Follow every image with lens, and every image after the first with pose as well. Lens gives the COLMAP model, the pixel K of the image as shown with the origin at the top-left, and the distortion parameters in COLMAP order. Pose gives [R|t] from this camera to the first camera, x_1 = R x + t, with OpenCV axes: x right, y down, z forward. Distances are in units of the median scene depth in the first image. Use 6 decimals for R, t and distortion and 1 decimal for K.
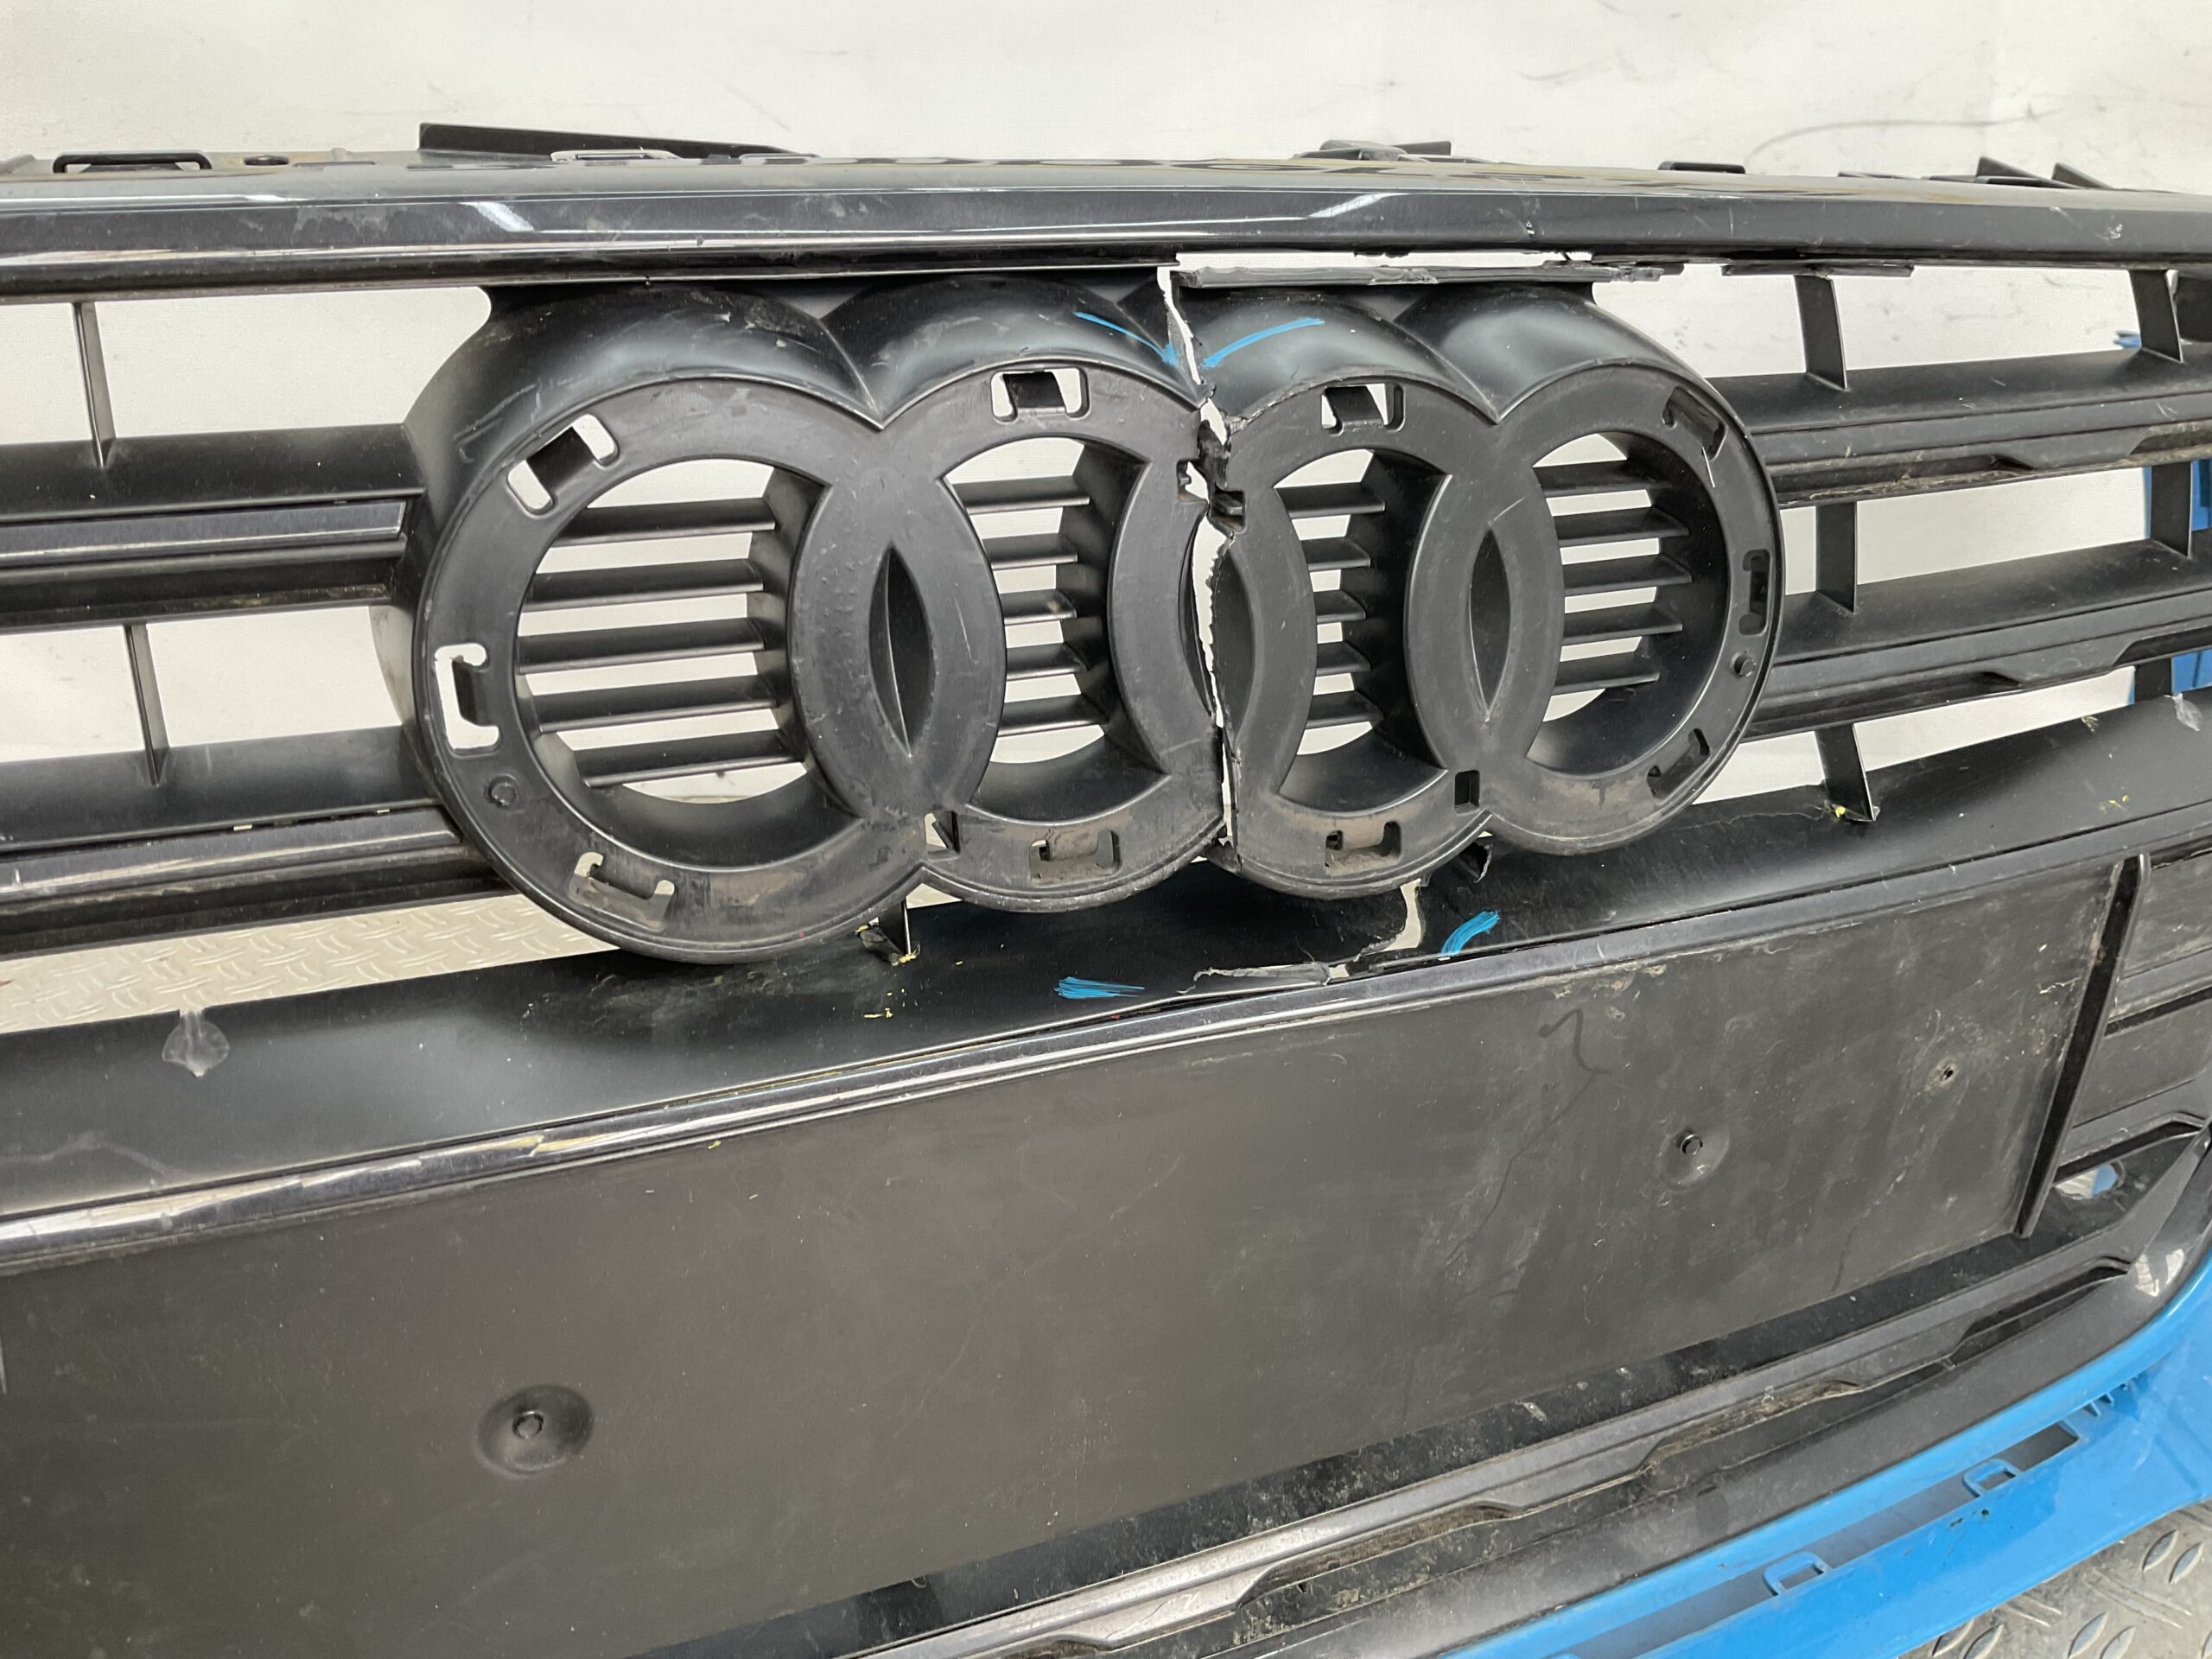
lens RADIAL K [[1811.7, 0, 1116.0], [0, 1811.7, 841.4], [0, 0, 1]] dist [0.064047, -0.138396]
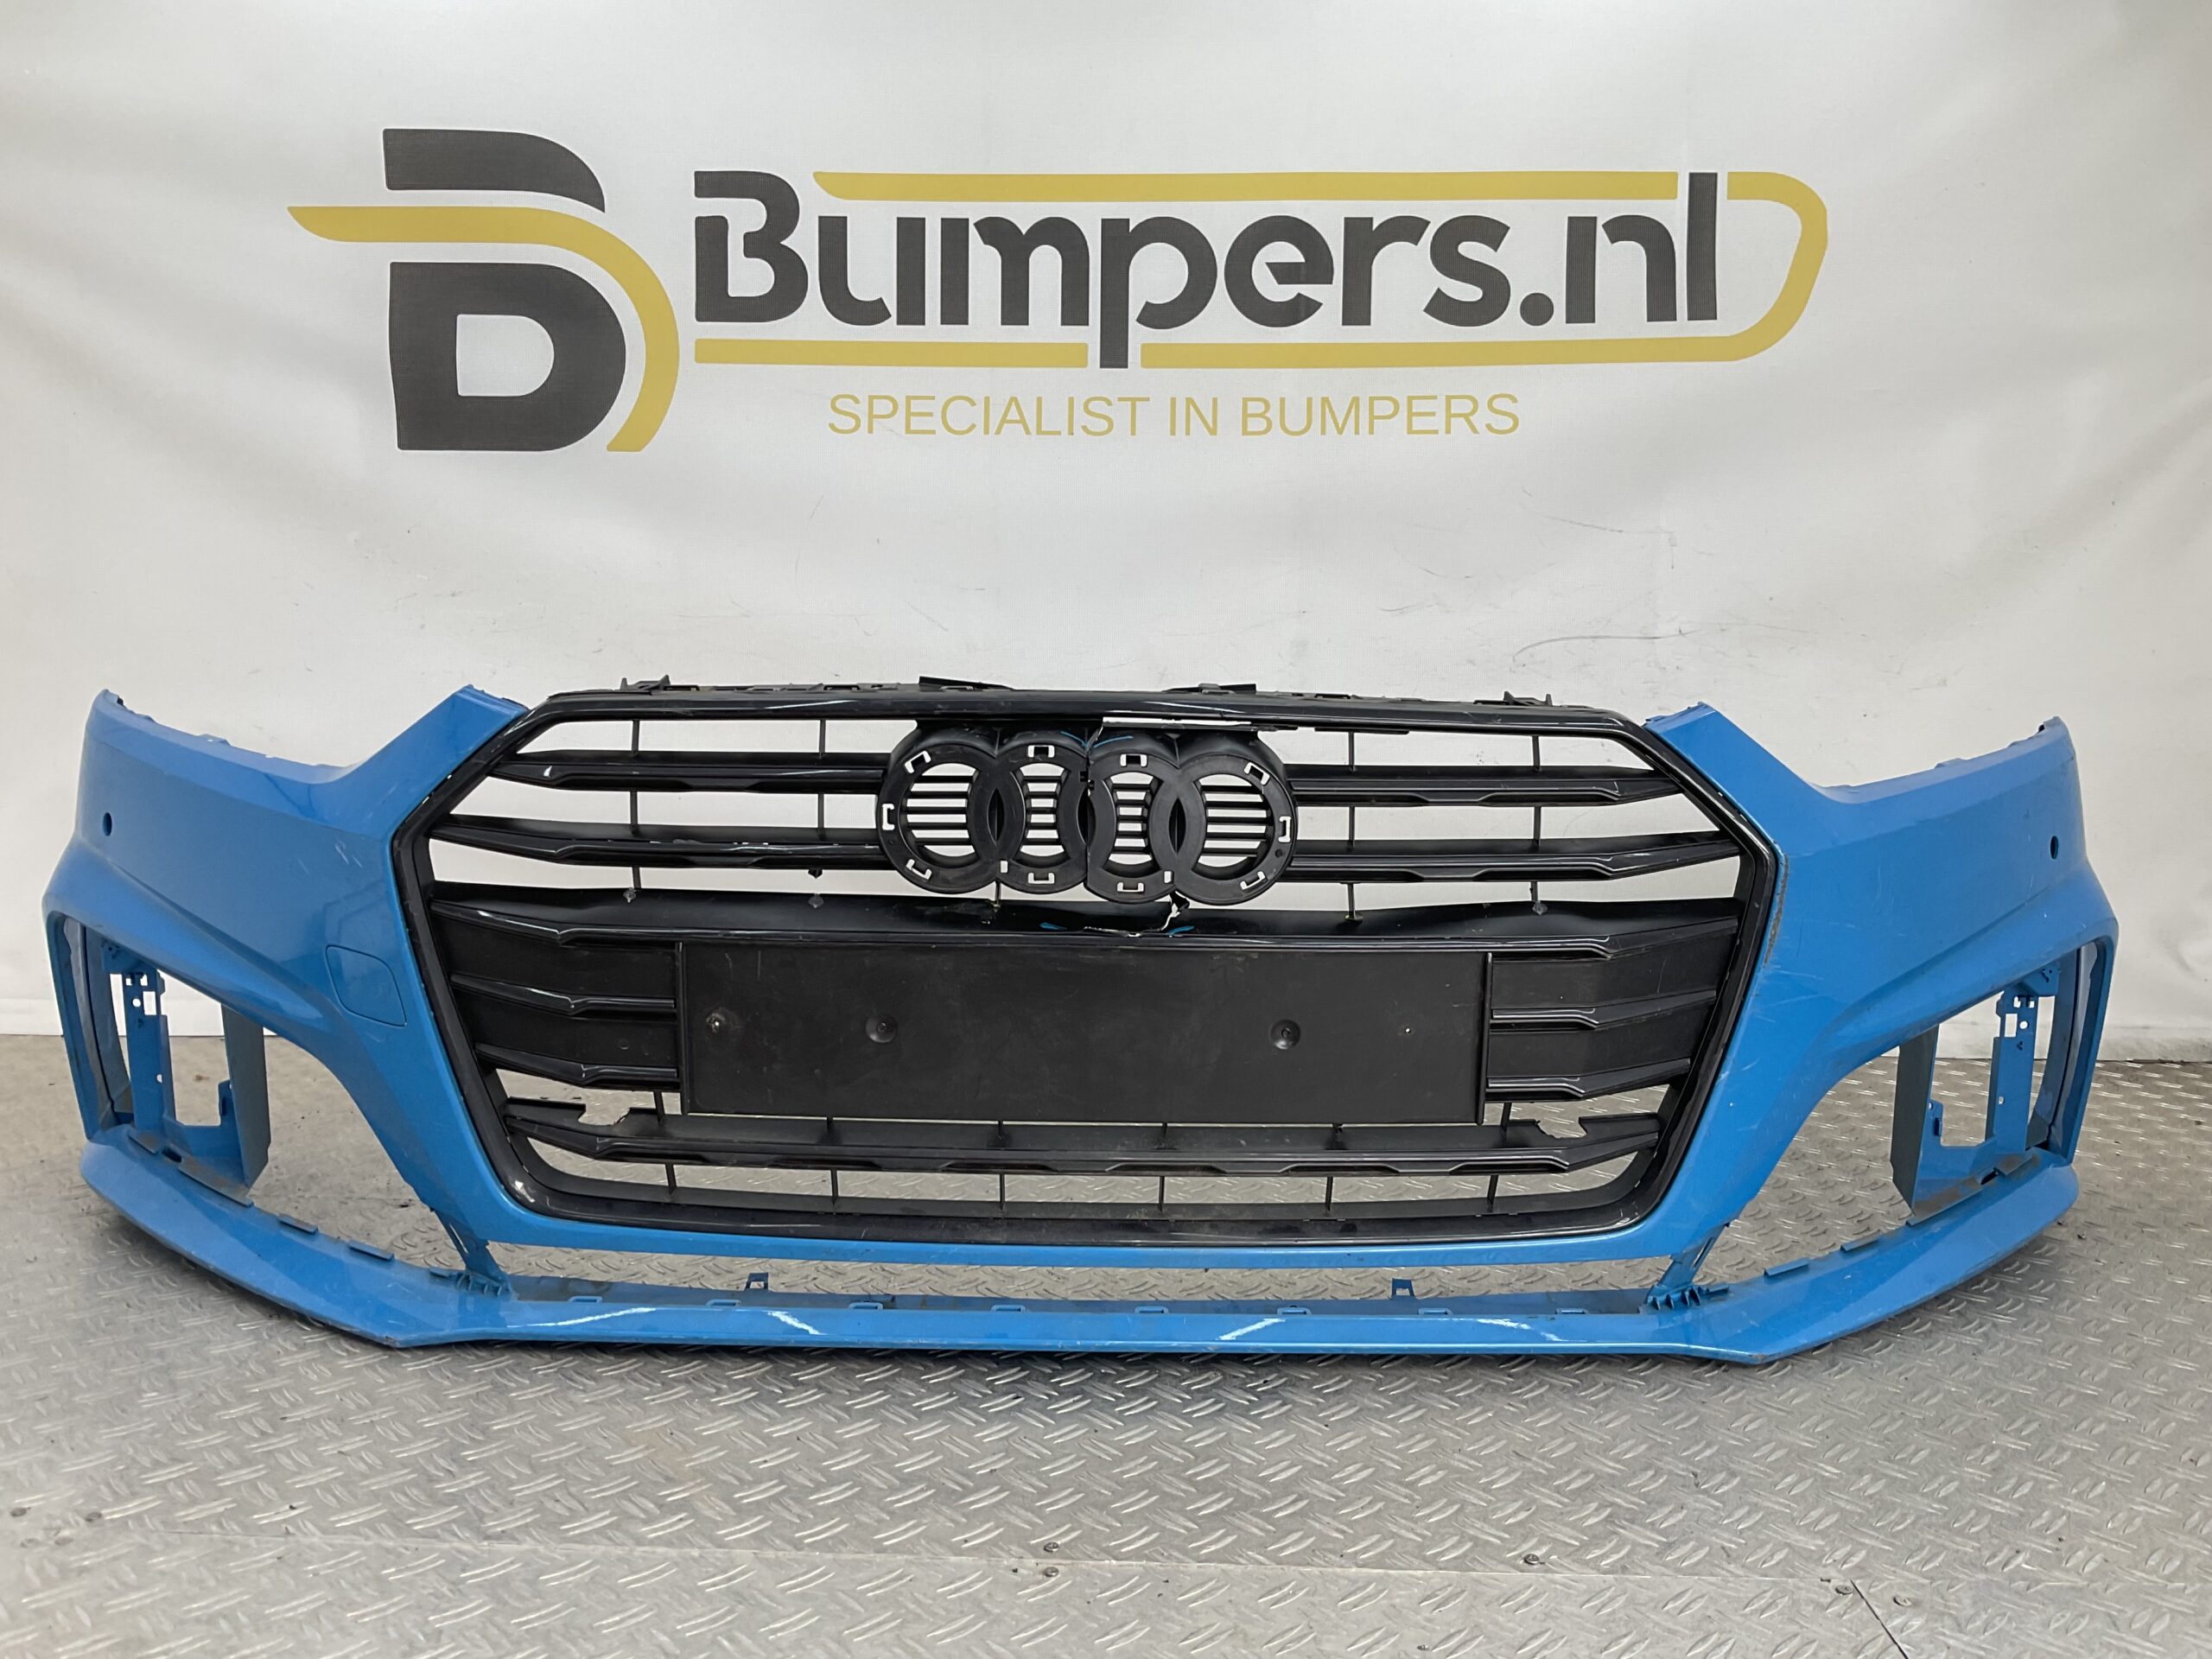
lens RADIAL K [[1811.7, 0, 1161.7], [0, 1811.7, 840.1], [0, 0, 1]] dist [0.064047, -0.138396]
pose [[0.923851, 0.062948, -0.377541, 1.499860], [-0.147309, 0.968880, -0.198925, 0.591135], [0.353270, 0.239392, 0.904374, -2.094400]]
